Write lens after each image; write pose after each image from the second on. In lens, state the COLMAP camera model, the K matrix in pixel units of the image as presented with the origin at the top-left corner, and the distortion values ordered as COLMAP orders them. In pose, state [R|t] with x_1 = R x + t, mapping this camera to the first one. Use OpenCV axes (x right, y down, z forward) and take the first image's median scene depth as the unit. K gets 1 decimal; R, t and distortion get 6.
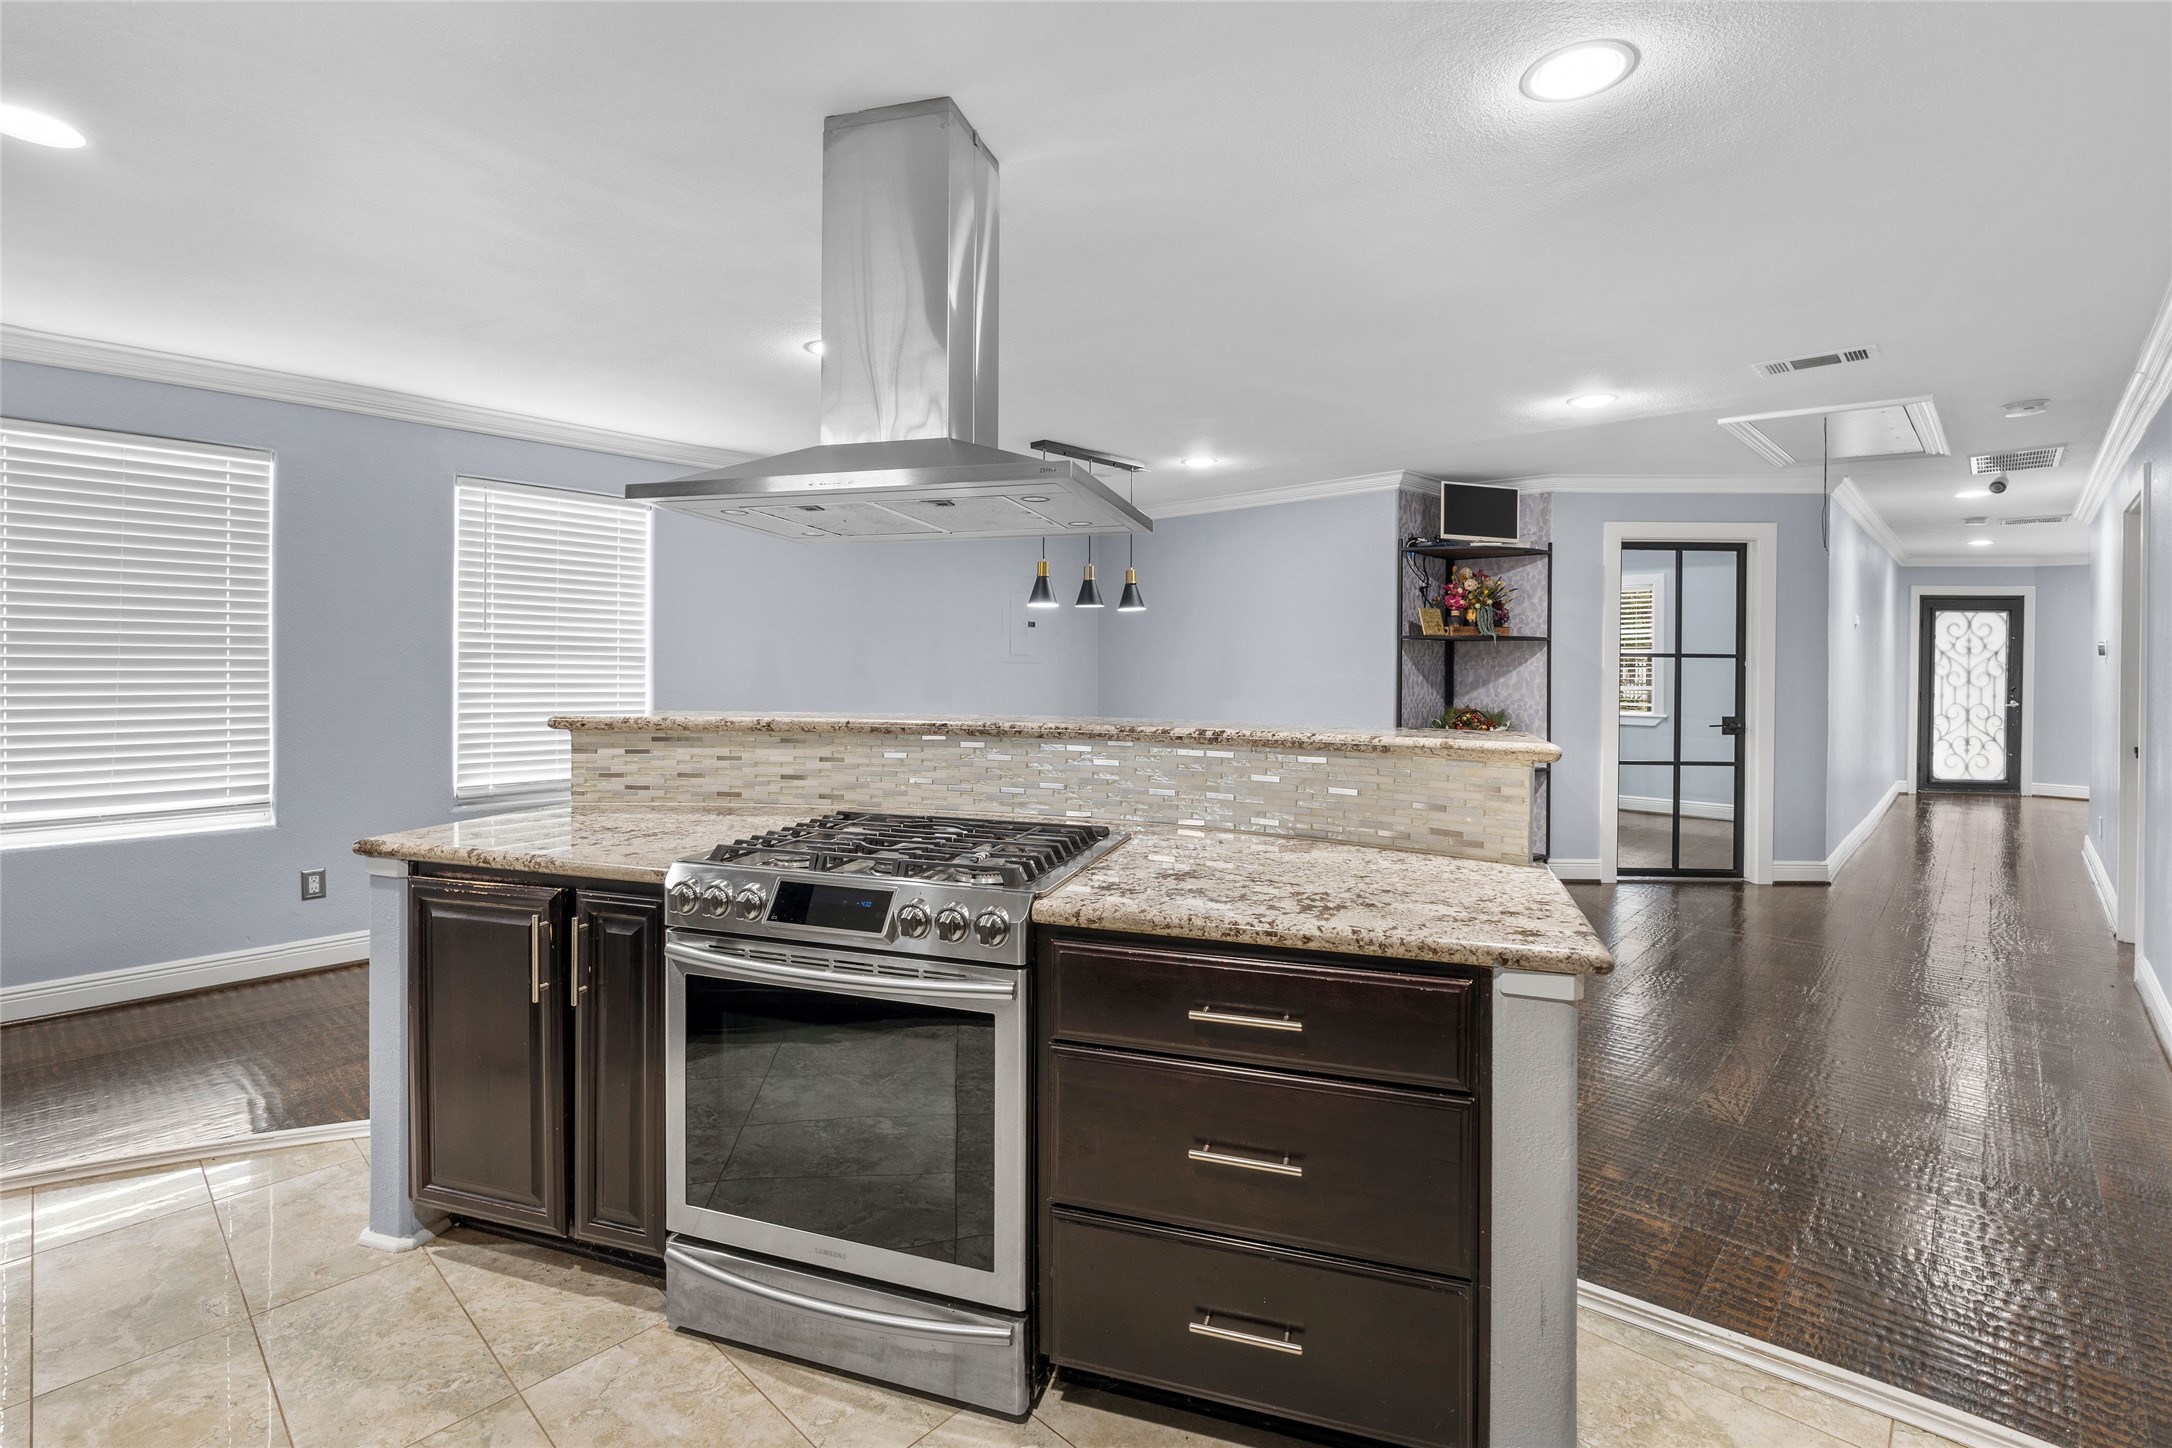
lens RADIAL K [[989.8, 0, 1083.4], [0, 989.8, 673.0], [0, 0, 1]] dist [-0.000444, 0.000192]
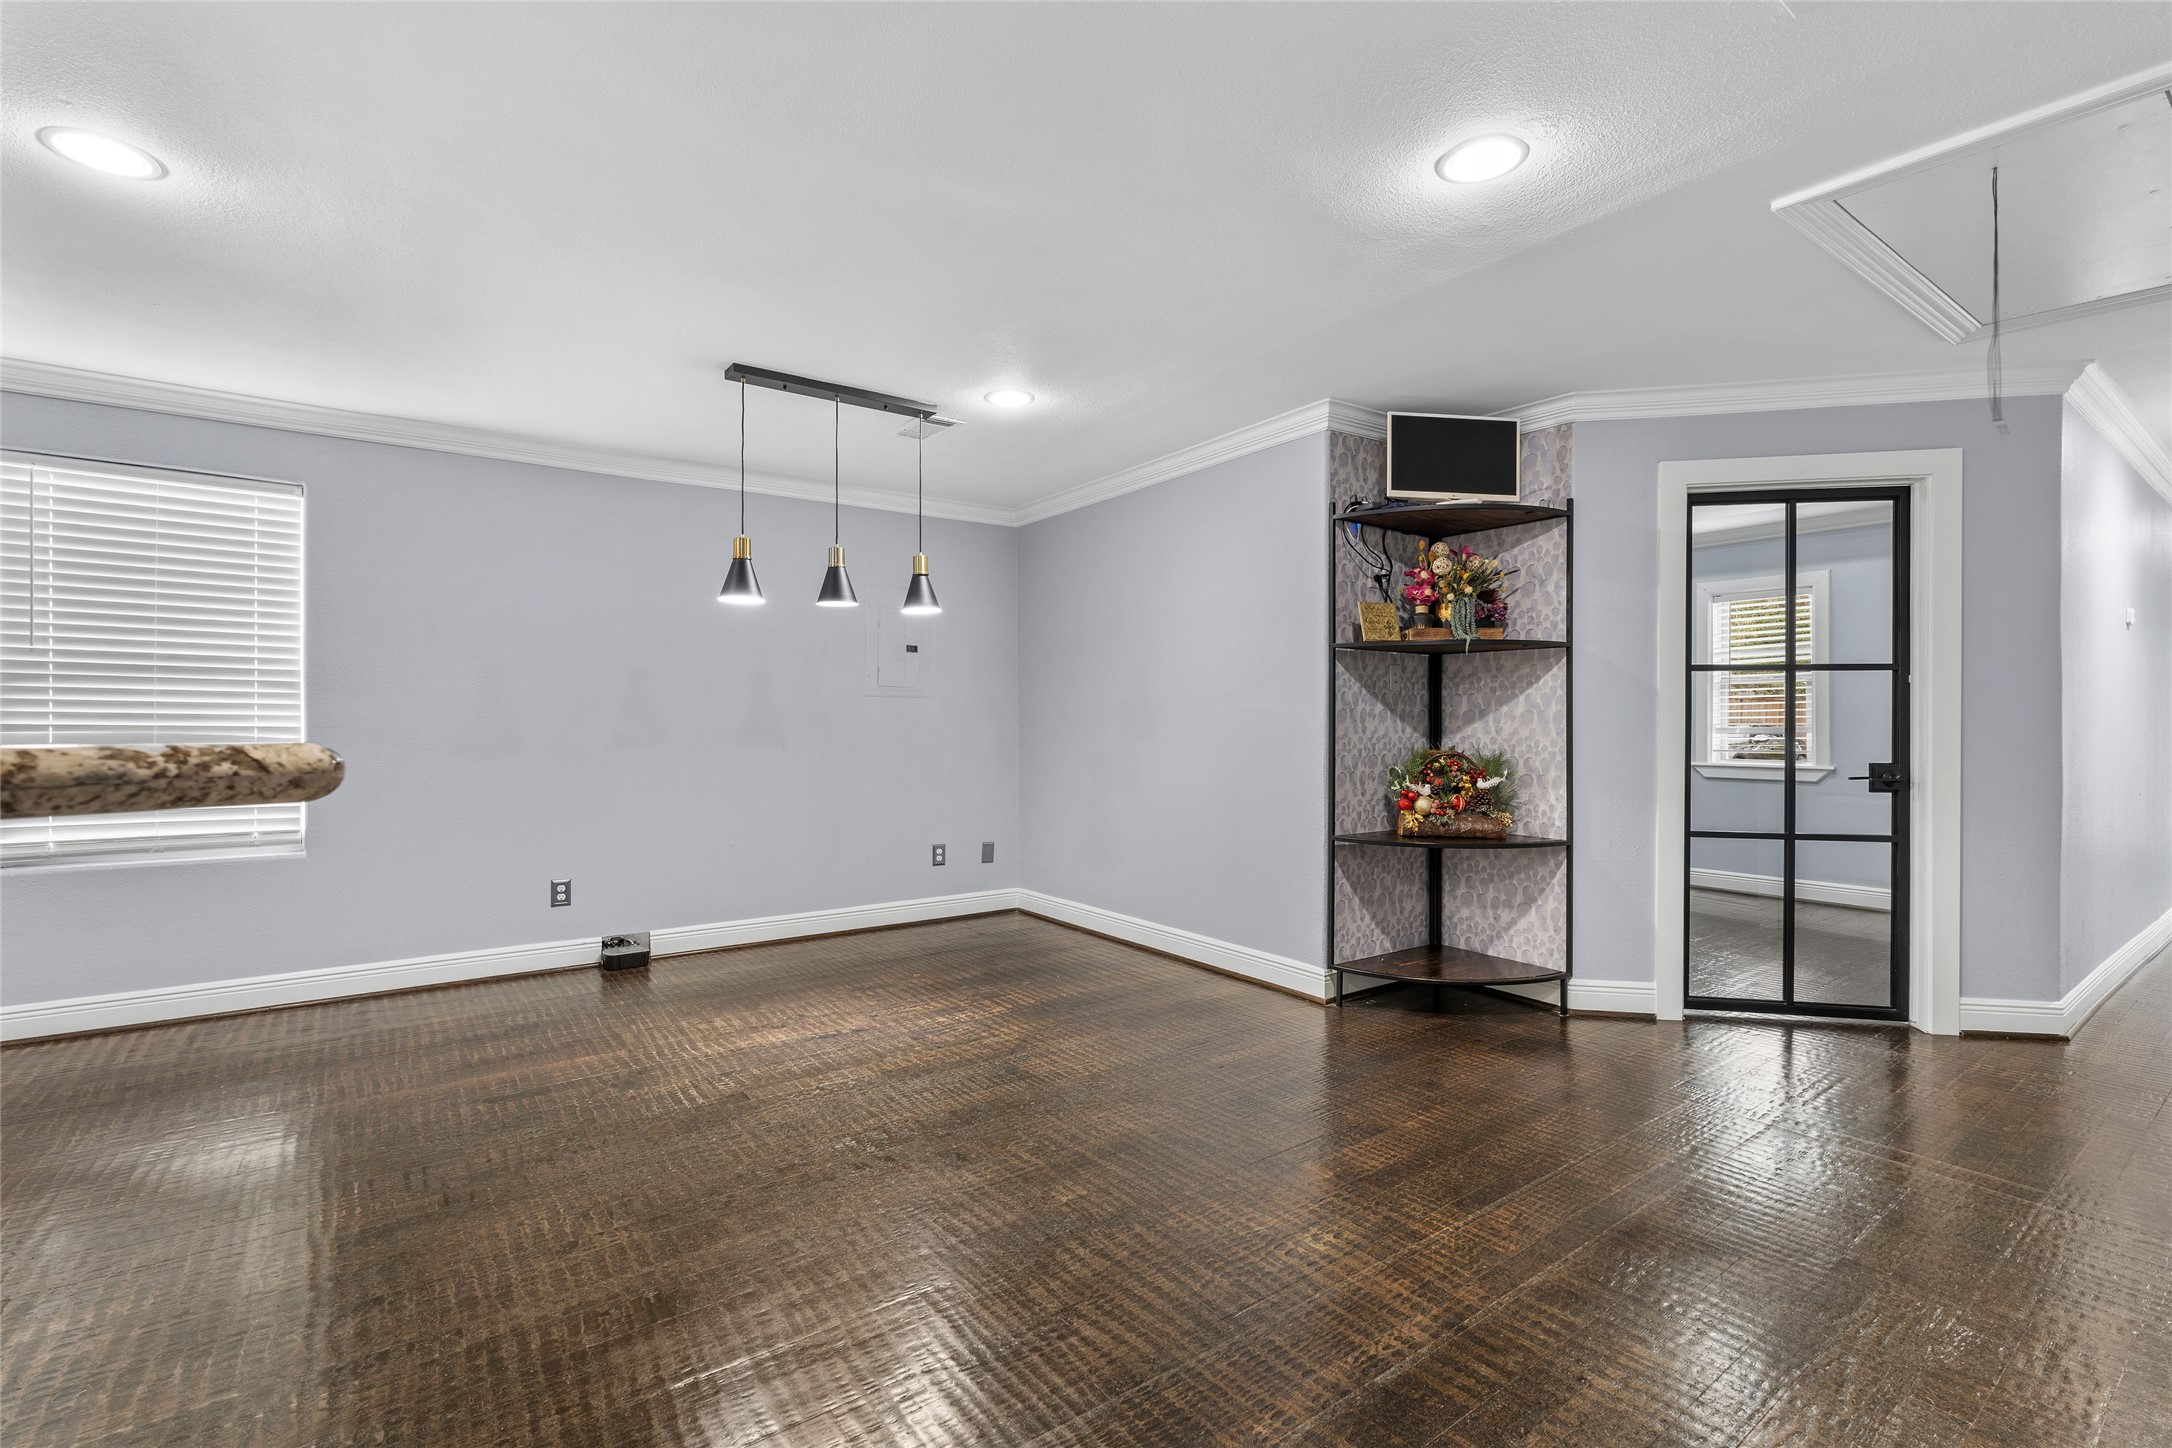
lens RADIAL K [[957.5, 0, 1076.4], [0, 957.5, 702.6], [0, 0, 1]] dist [0.014625, -0.009733]
pose [[0.983641, -0.004853, -0.180074, 0.261787], [0.004933, 0.999988, -0.000003, 0.002781], [0.180072, -0.000885, 0.983653, 0.308715]]
